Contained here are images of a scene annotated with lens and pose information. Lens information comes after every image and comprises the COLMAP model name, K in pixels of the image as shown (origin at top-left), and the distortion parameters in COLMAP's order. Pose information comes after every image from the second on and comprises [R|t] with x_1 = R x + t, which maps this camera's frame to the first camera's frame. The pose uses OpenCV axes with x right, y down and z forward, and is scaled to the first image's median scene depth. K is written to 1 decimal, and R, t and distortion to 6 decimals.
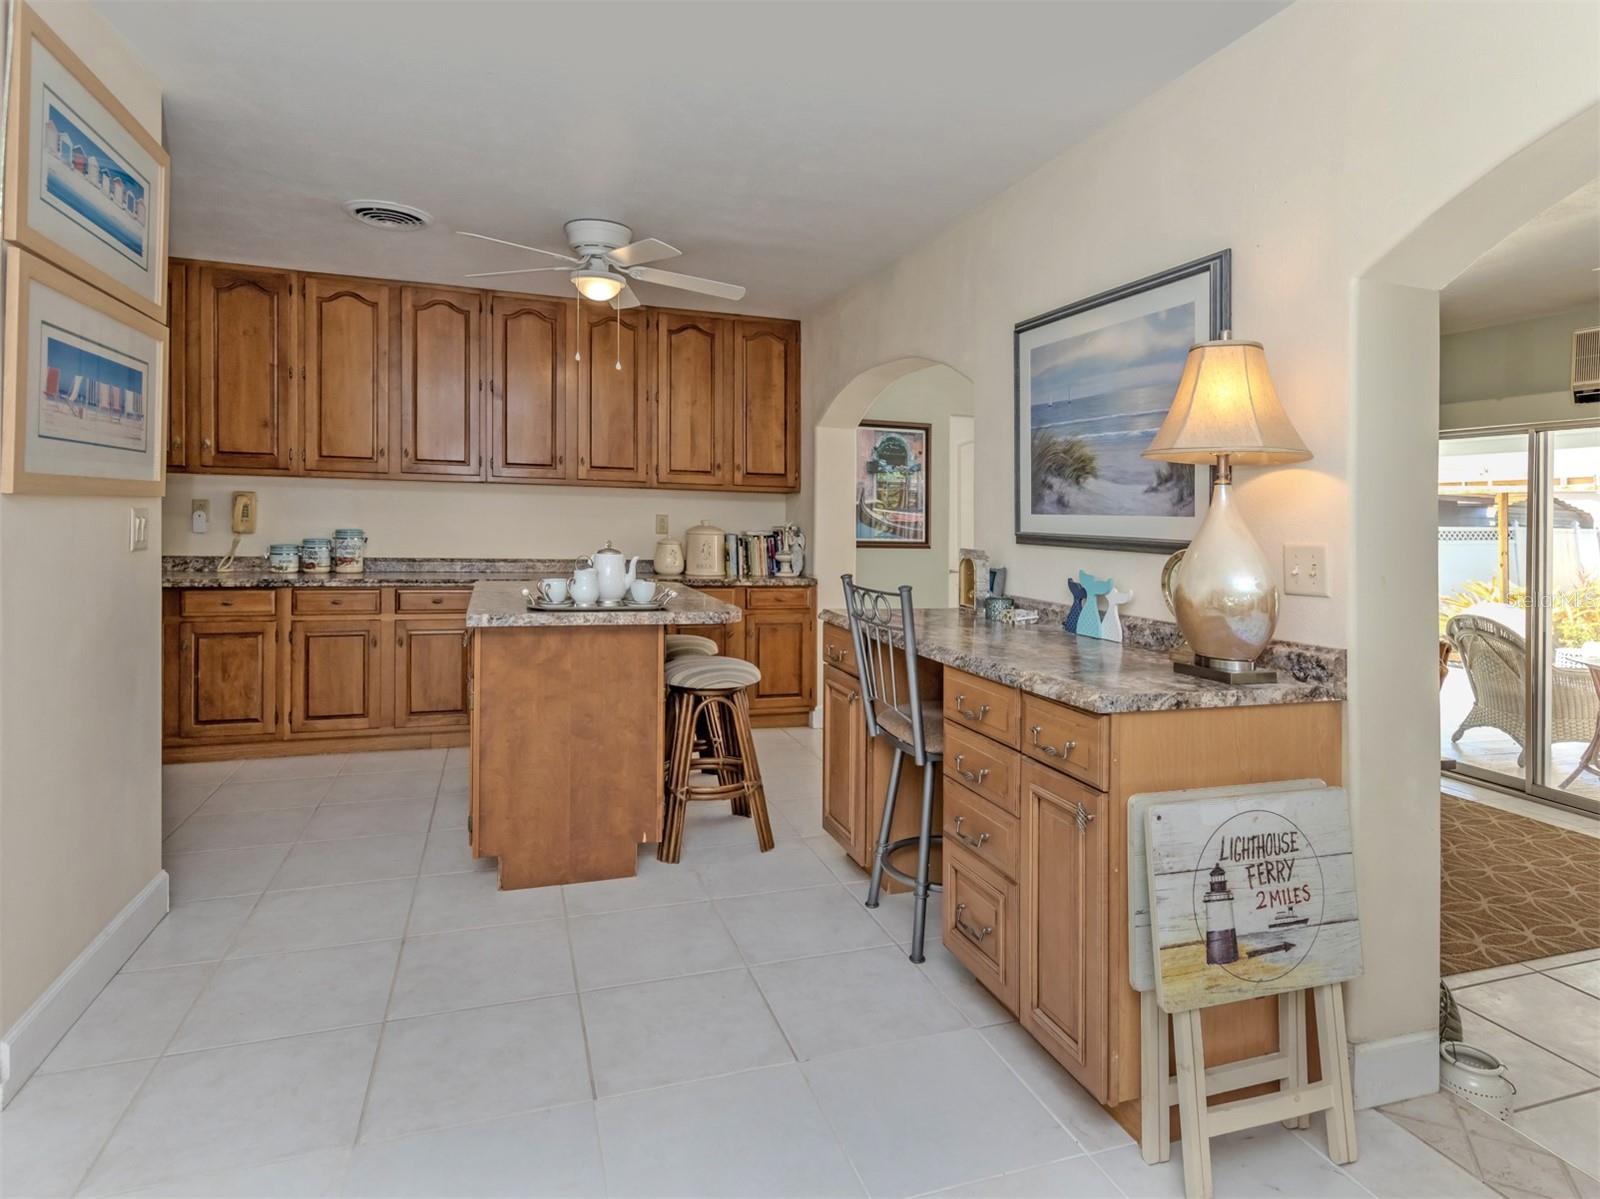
lens RADIAL K [[874.4, 0, 803.4], [0, 874.4, 593.3], [0, 0, 1]] dist [-0.000729, -0.000765]
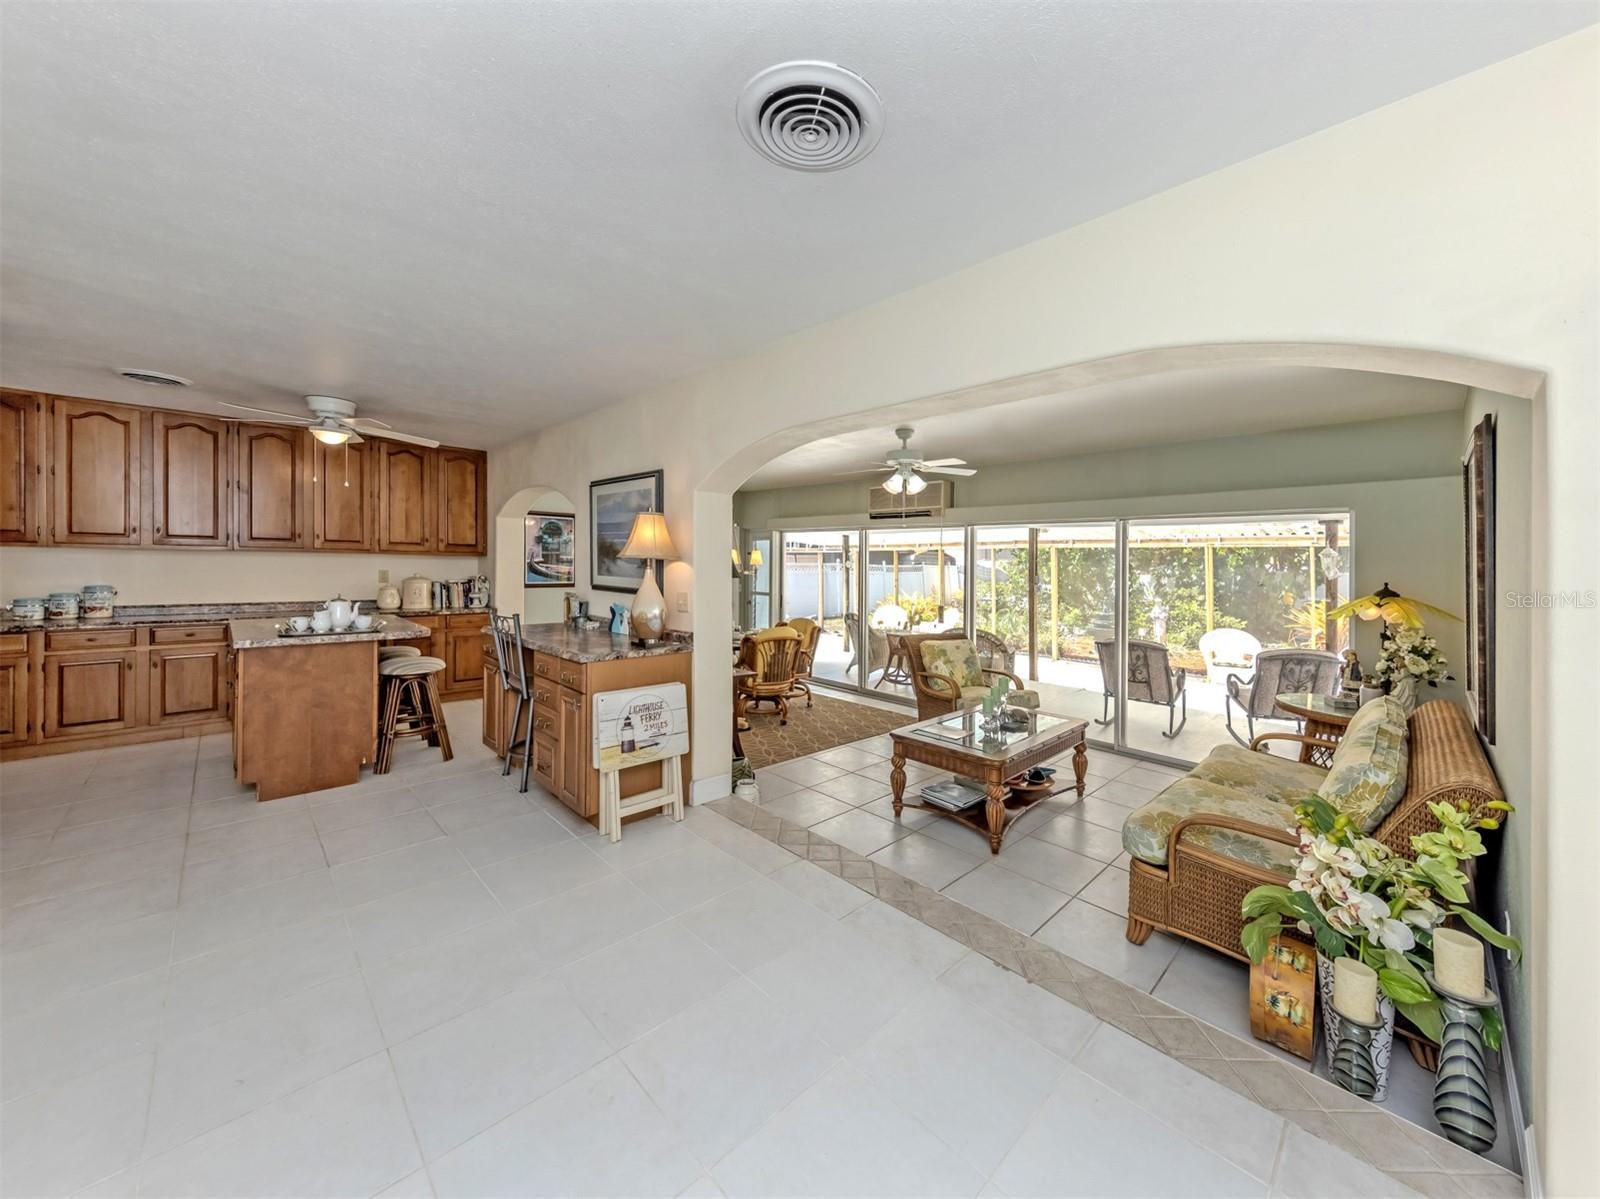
lens RADIAL K [[593.3, 0, 824.3], [0, 593.3, 576.3], [0, 0, 1]] dist [0.002076, -0.000467]
pose [[0.894644, -0.014591, 0.446542, 0.086367], [0.038292, 0.998293, -0.044097, -0.004162], [-0.445136, 0.056550, 0.893675, -0.369265]]
